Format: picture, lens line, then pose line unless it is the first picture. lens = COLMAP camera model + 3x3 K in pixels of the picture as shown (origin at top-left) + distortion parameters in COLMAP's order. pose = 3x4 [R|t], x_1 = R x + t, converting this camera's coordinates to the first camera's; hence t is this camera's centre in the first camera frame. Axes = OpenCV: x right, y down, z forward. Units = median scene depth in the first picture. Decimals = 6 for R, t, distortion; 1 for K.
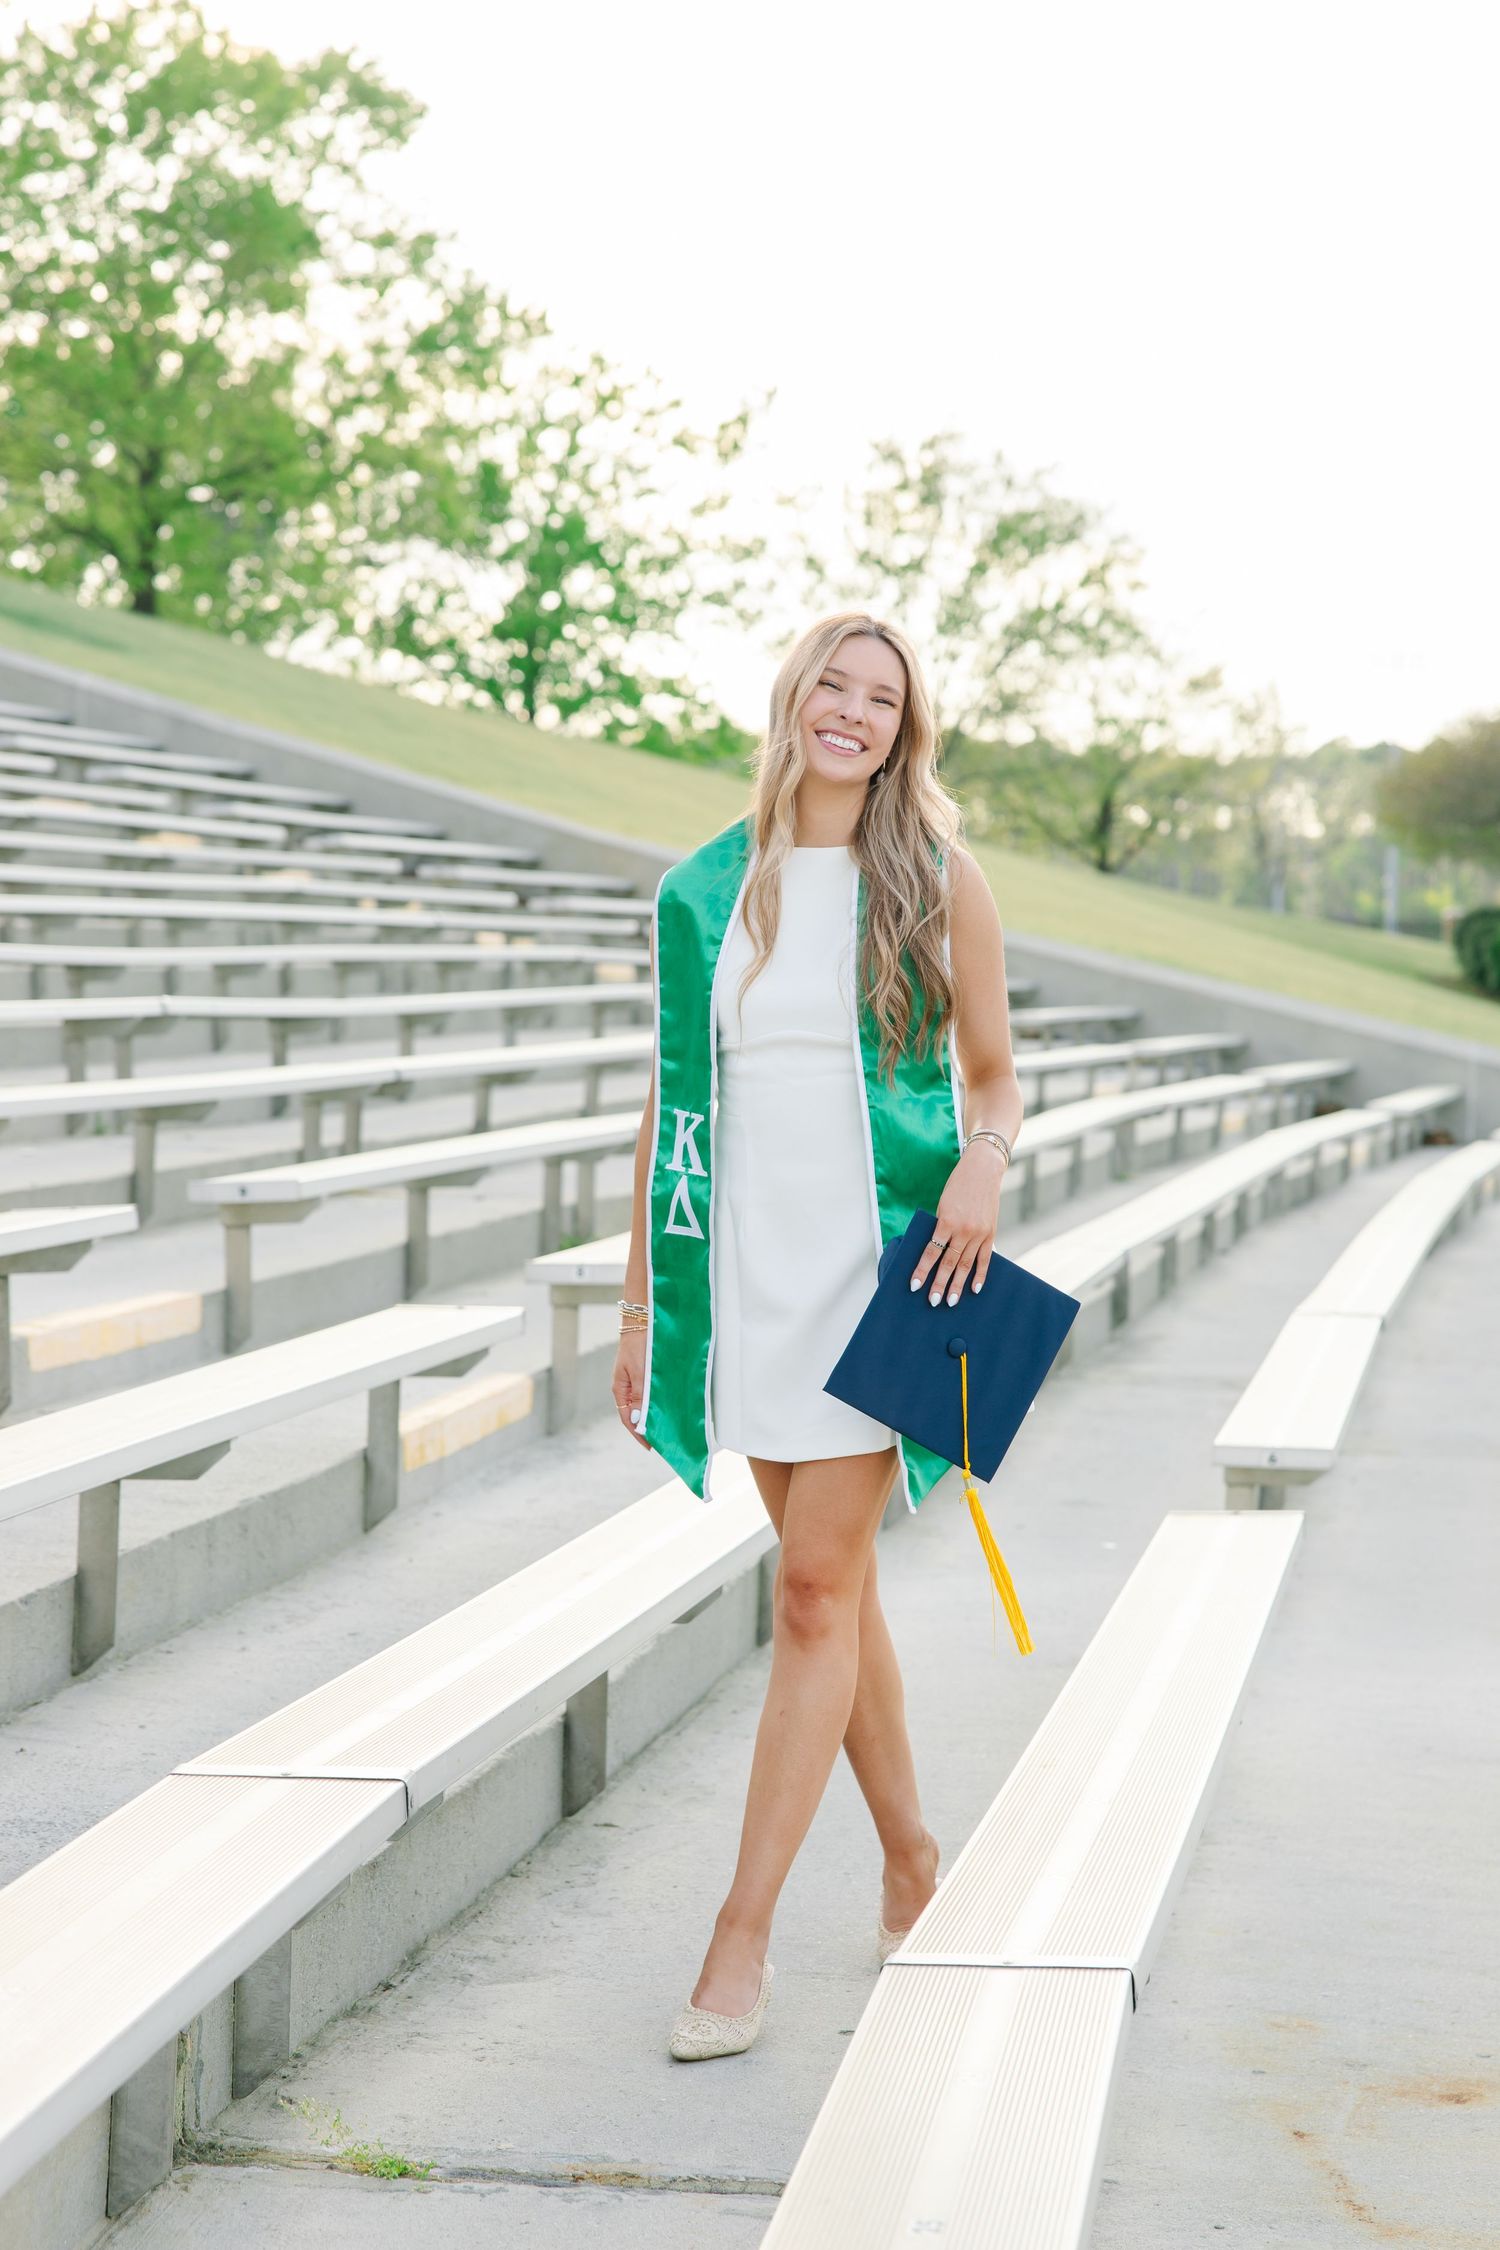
lens RADIAL K [[4157.0, 0, 750.0], [0, 4157.0, 1125.0], [0, 0, 1]] dist [-0.014619, 0.383134]
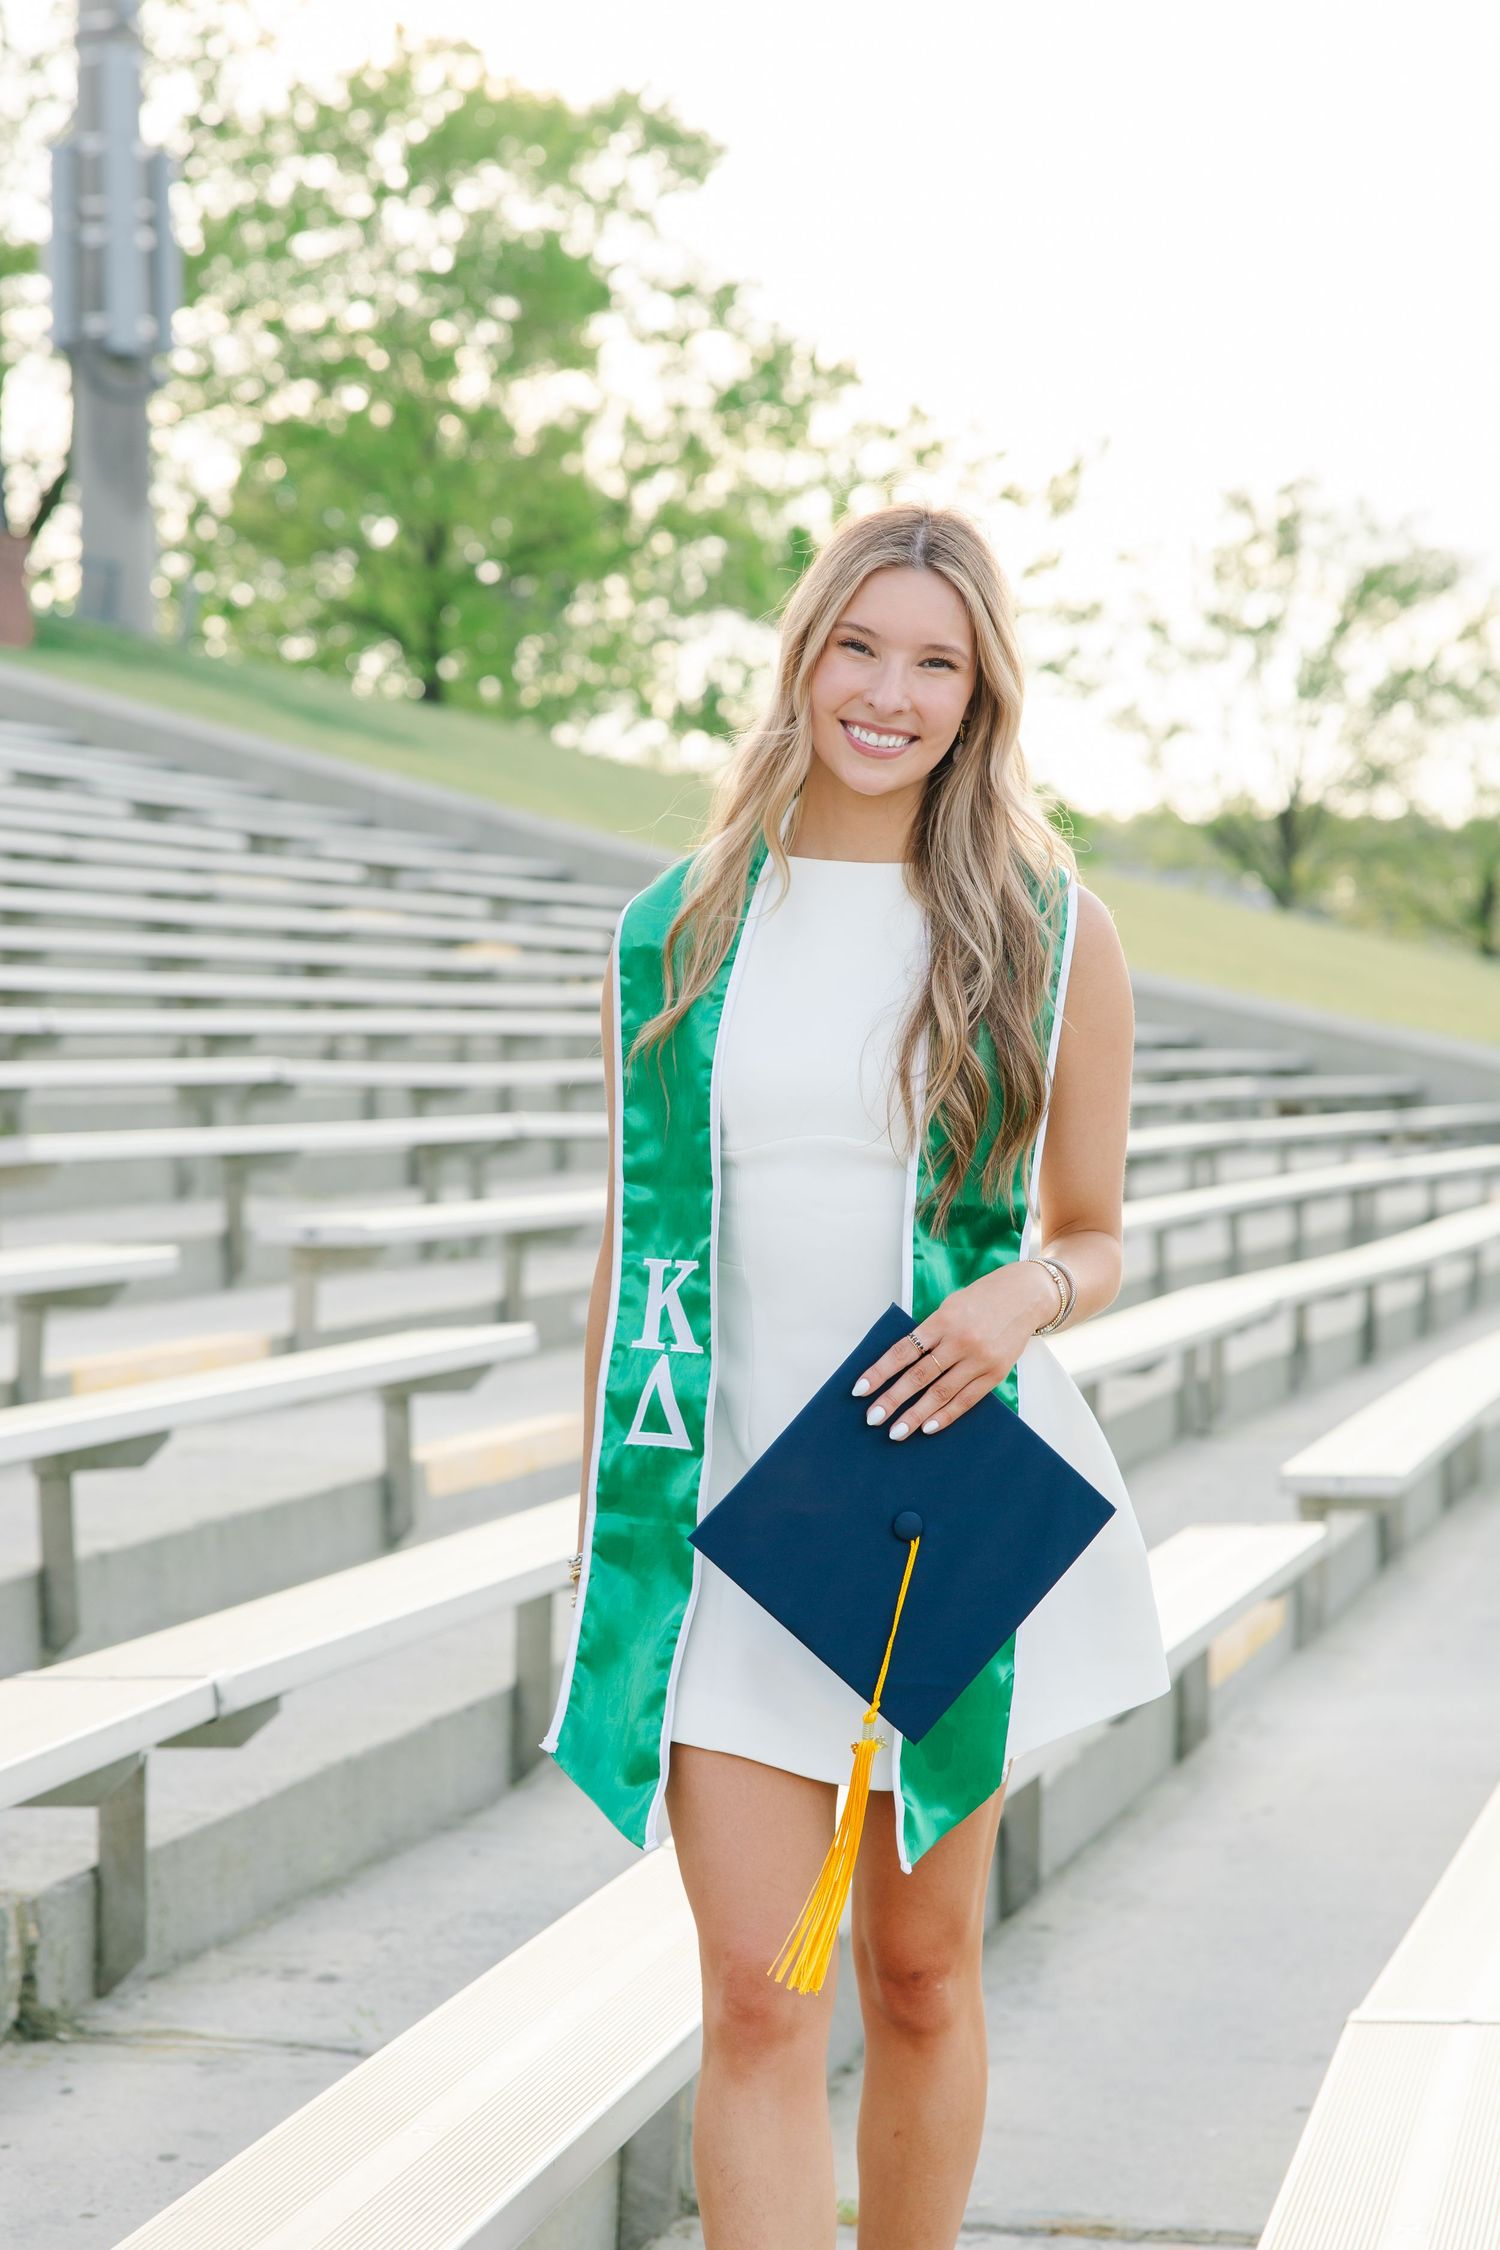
lens RADIAL K [[3911.9, 0, 750.1], [0, 3911.9, 1223.2], [0, 0, 1]] dist [0.033092, -0.157725]
pose [[0.993242, -0.016098, -0.114942, 0.023458], [0.015721, 0.999868, -0.004189, -0.002062], [0.114994, 0.002354, 0.993363, 0.139446]]
